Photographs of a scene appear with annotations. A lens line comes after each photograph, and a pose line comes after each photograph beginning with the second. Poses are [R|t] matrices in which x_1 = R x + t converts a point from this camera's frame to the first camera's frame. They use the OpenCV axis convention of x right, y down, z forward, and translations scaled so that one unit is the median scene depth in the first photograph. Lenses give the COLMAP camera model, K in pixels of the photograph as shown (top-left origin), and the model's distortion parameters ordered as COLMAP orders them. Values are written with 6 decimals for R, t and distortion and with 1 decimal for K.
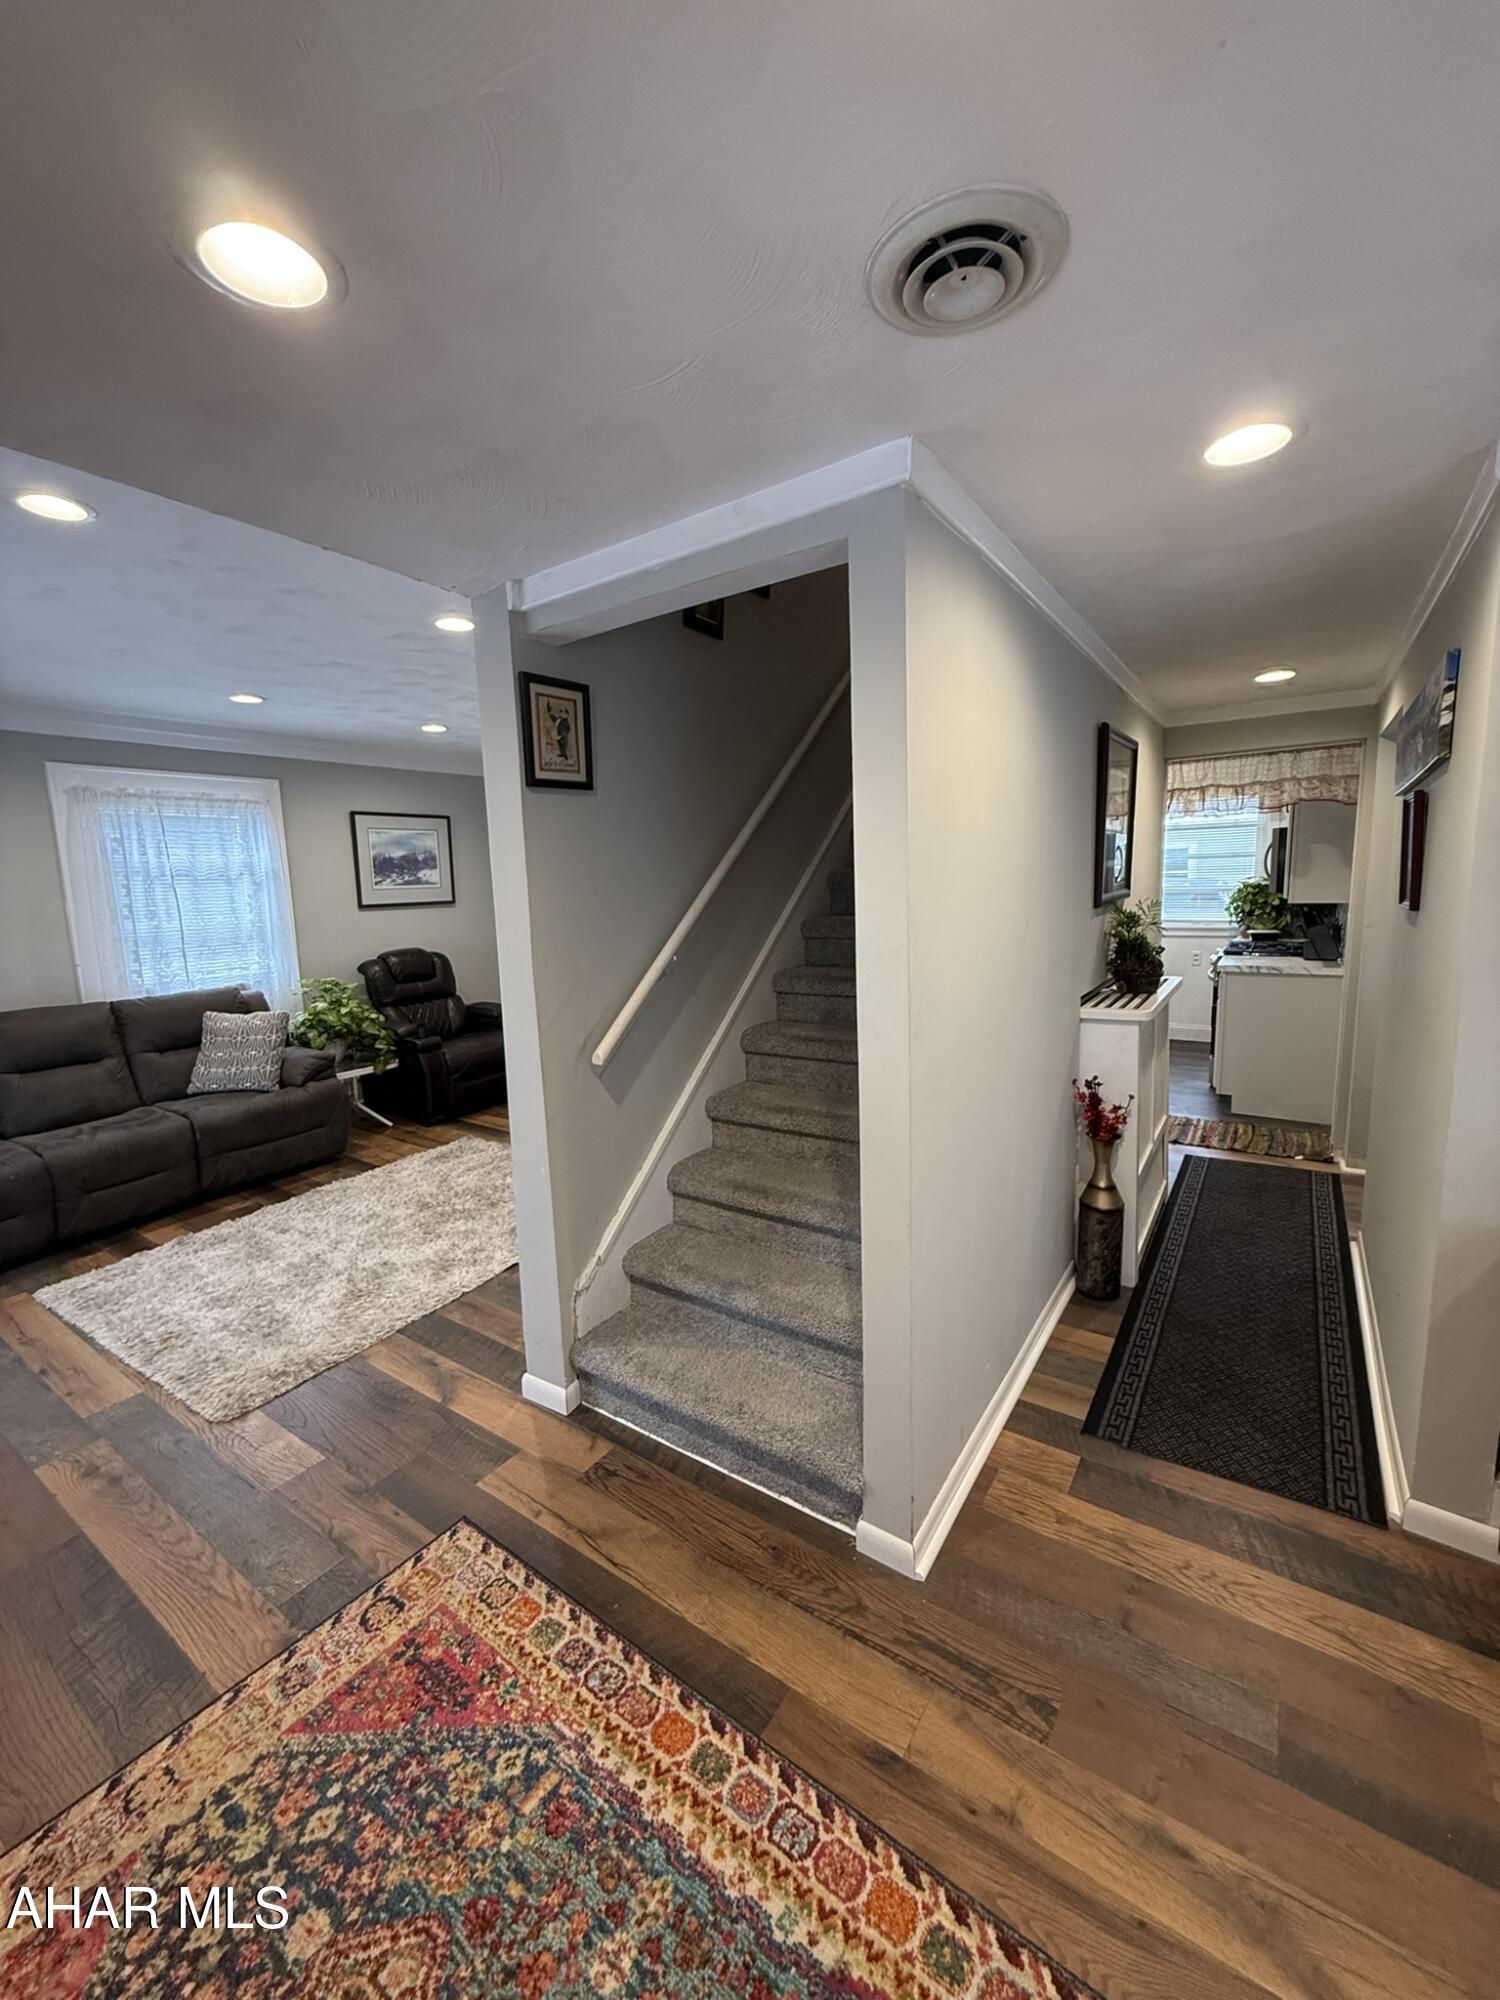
lens RADIAL K [[795.3, 0, 753.6], [0, 795.3, 992.7], [0, 0, 1]] dist [0.000400, -0.000316]
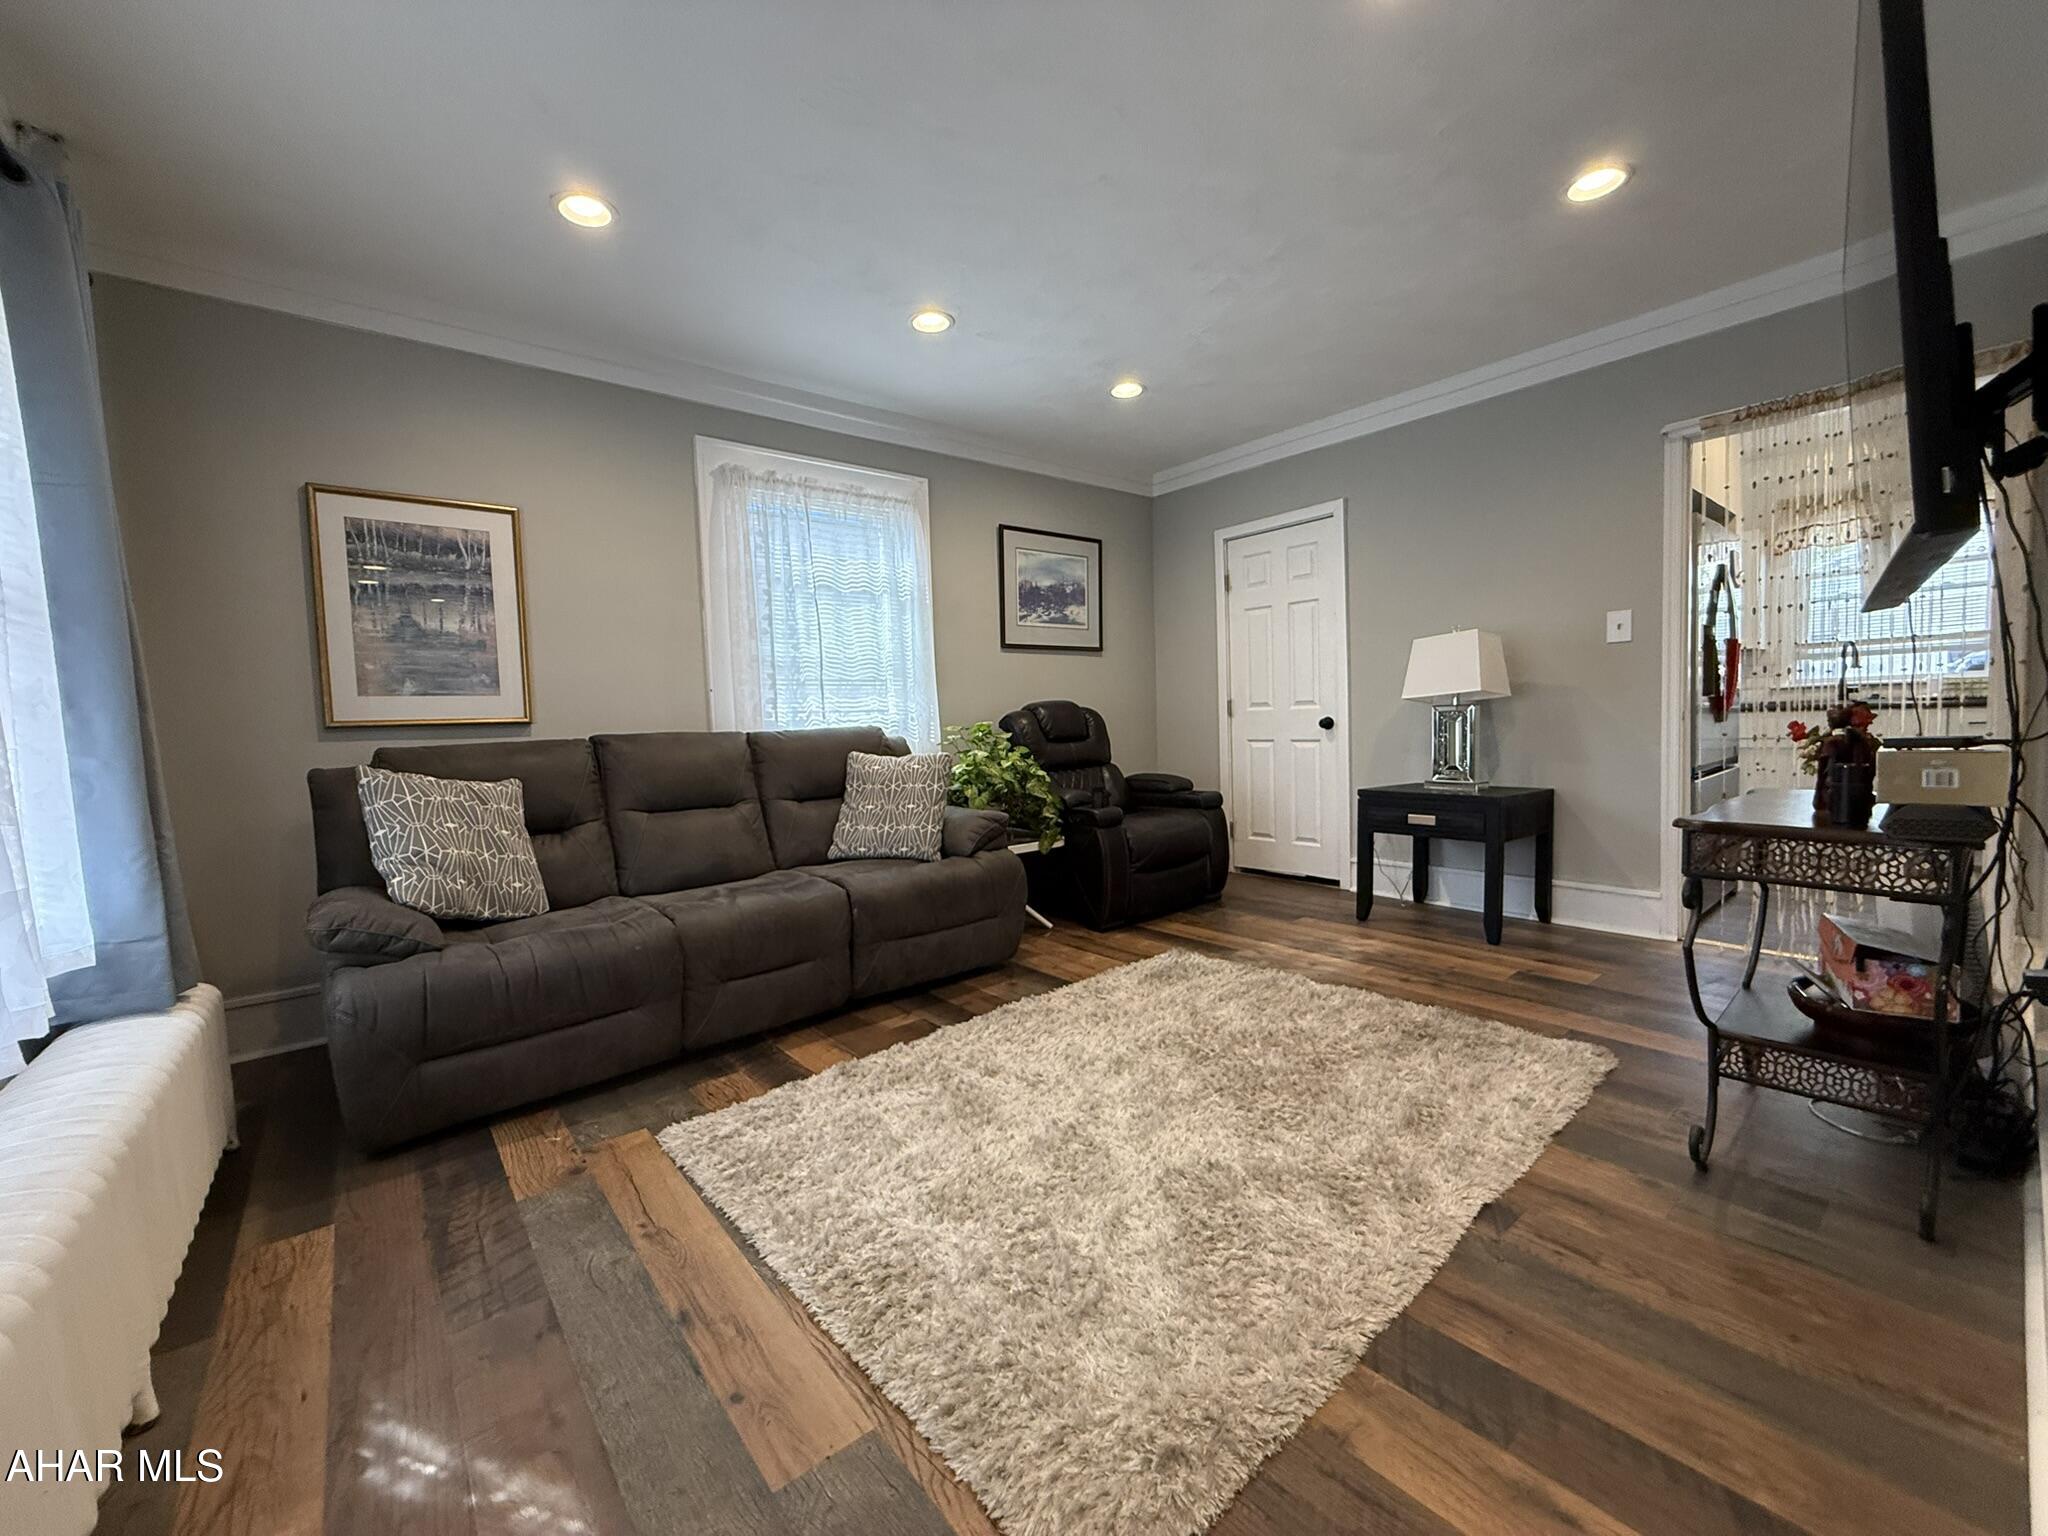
lens RADIAL K [[814.4, 0, 1016.4], [0, 814.4, 772.6], [0, 0, 1]] dist [0.000400, -0.000316]
pose [[0.957757, 0.013411, -0.287267, -0.338281], [-0.033909, 0.997210, -0.066499, 0.094208], [0.285574, 0.073431, 0.955539, 0.331769]]
